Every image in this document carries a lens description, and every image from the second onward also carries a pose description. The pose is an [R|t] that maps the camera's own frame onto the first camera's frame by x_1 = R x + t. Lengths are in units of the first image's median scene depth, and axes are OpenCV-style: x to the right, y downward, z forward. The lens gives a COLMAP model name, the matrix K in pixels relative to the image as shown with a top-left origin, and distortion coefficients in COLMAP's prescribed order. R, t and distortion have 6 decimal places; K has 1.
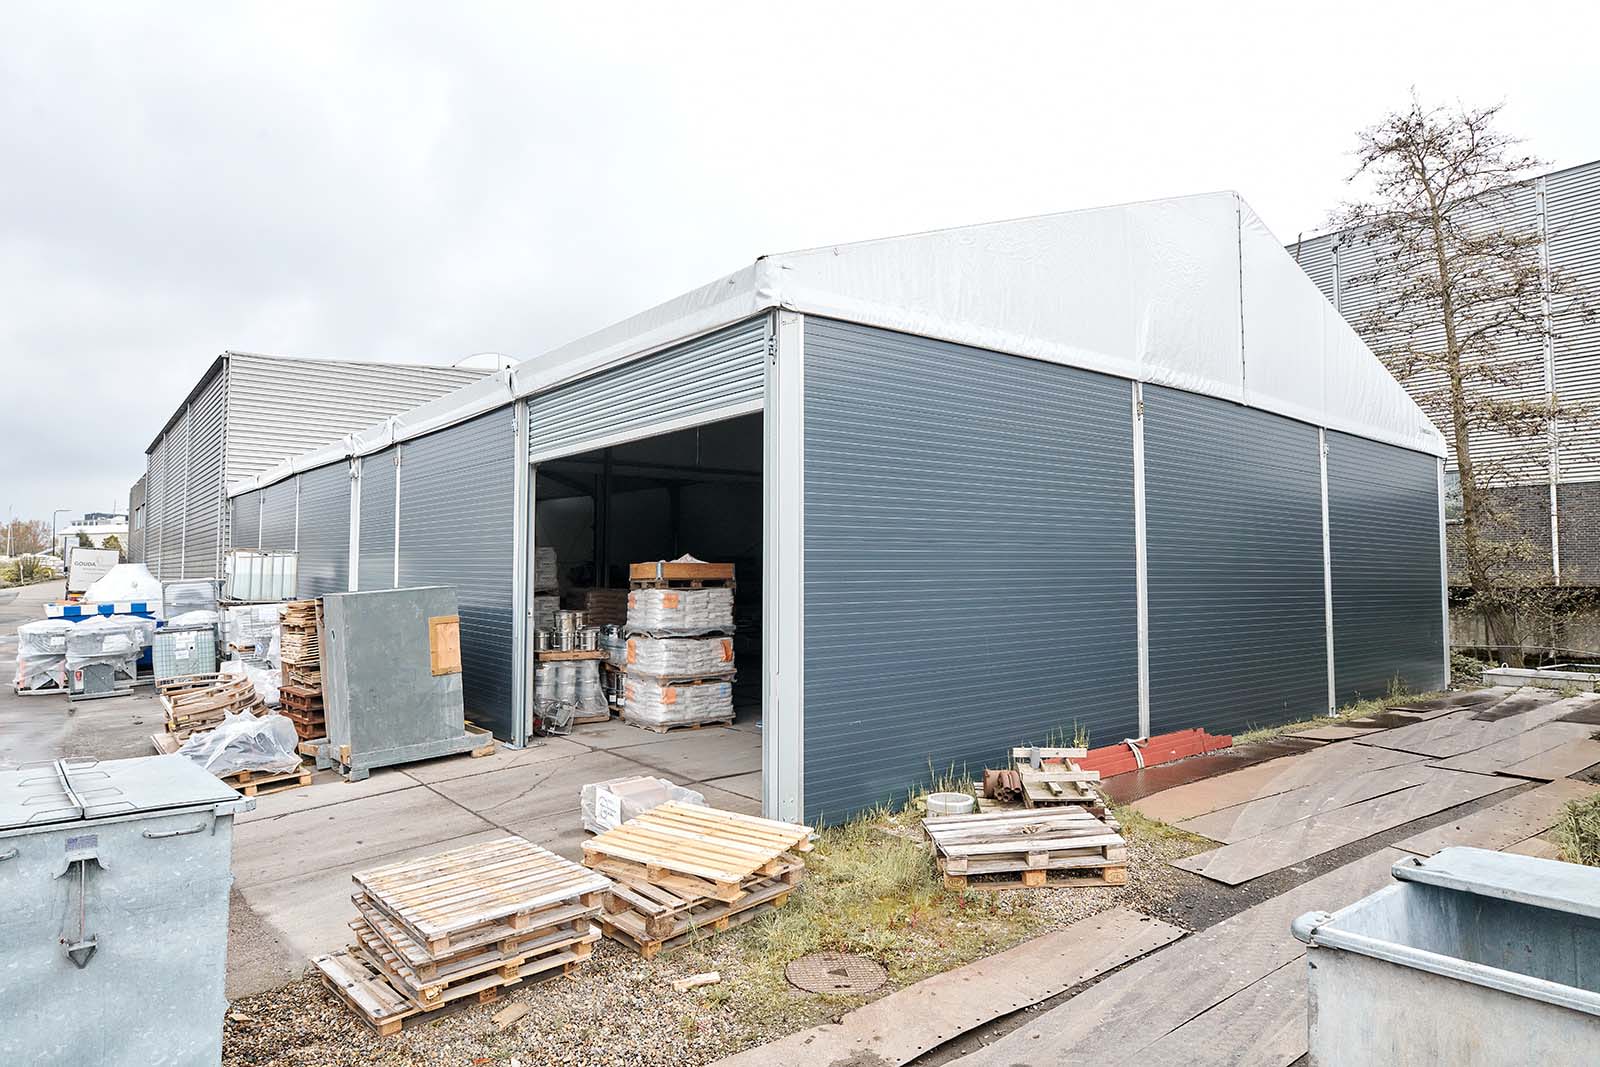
lens RADIAL K [[957.2, 0, 791.3], [0, 957.2, 530.2], [0, 0, 1]] dist [-0.023039, -0.000128]
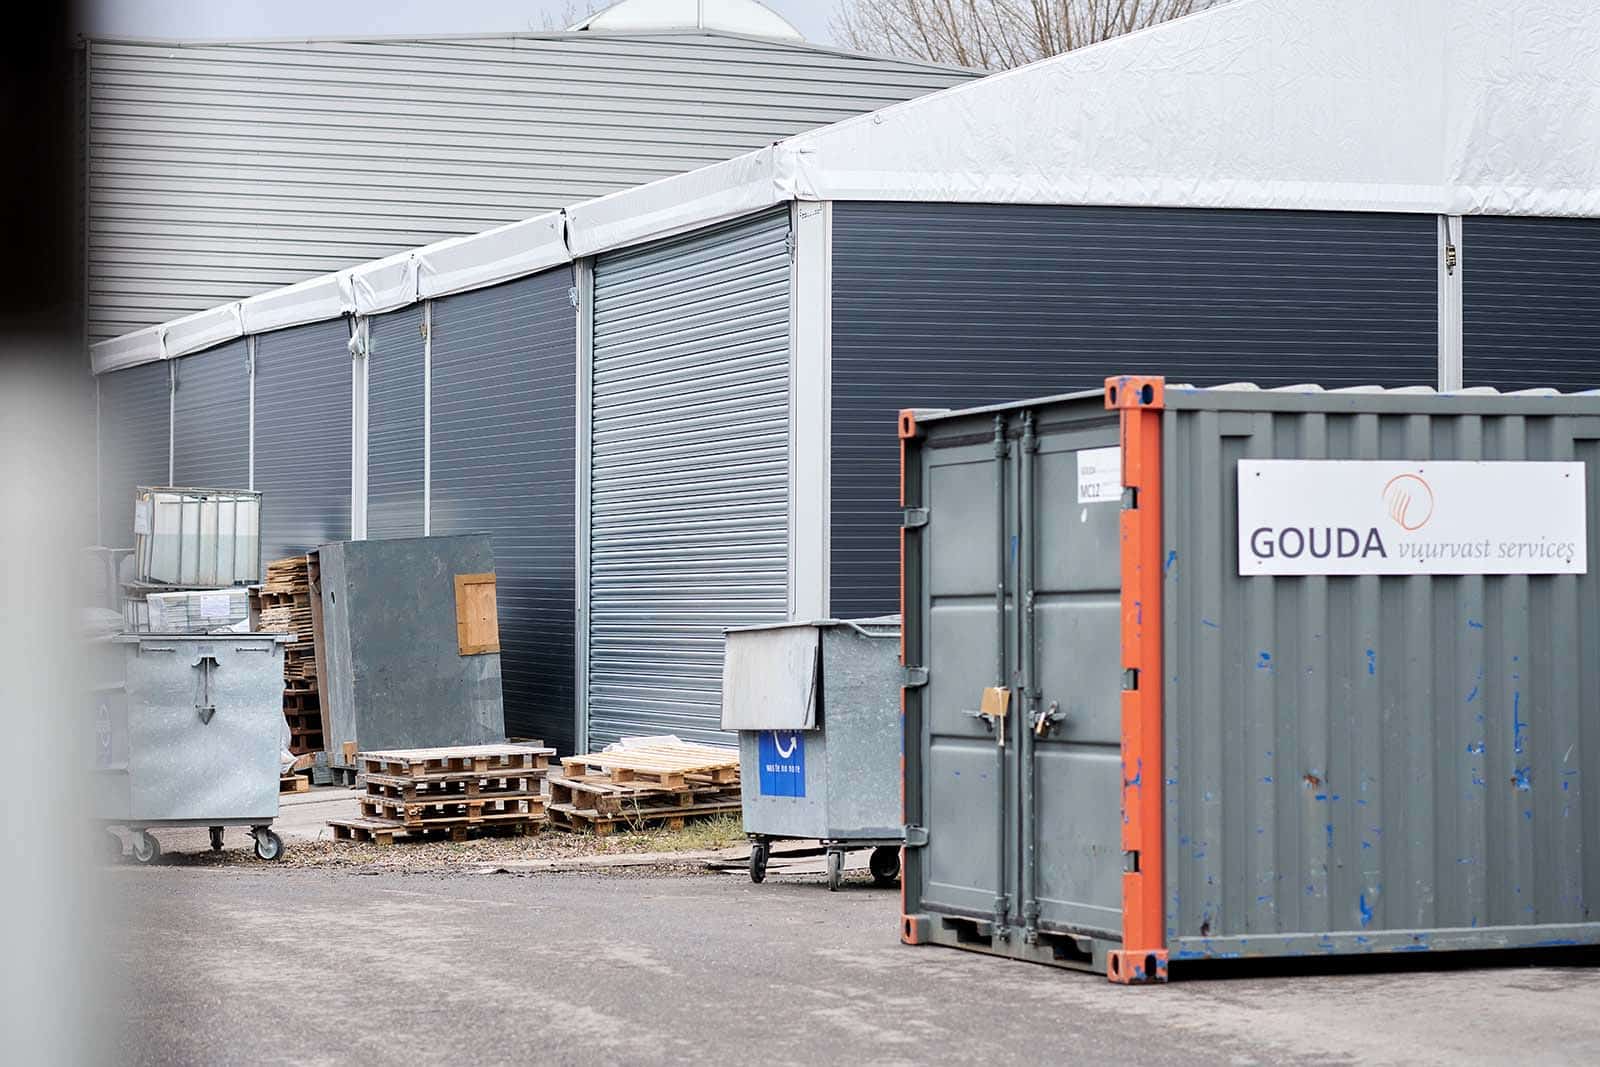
lens RADIAL K [[3725.6, 0, 800.0], [0, 3725.6, 533.5], [0, 0, 1]] dist [0.275576, -0.115039]
pose [[0.950713, -0.003582, -0.310052, 0.739804], [0.012955, 0.999519, 0.028174, -0.016513], [0.309802, -0.030802, 0.950302, -1.594048]]
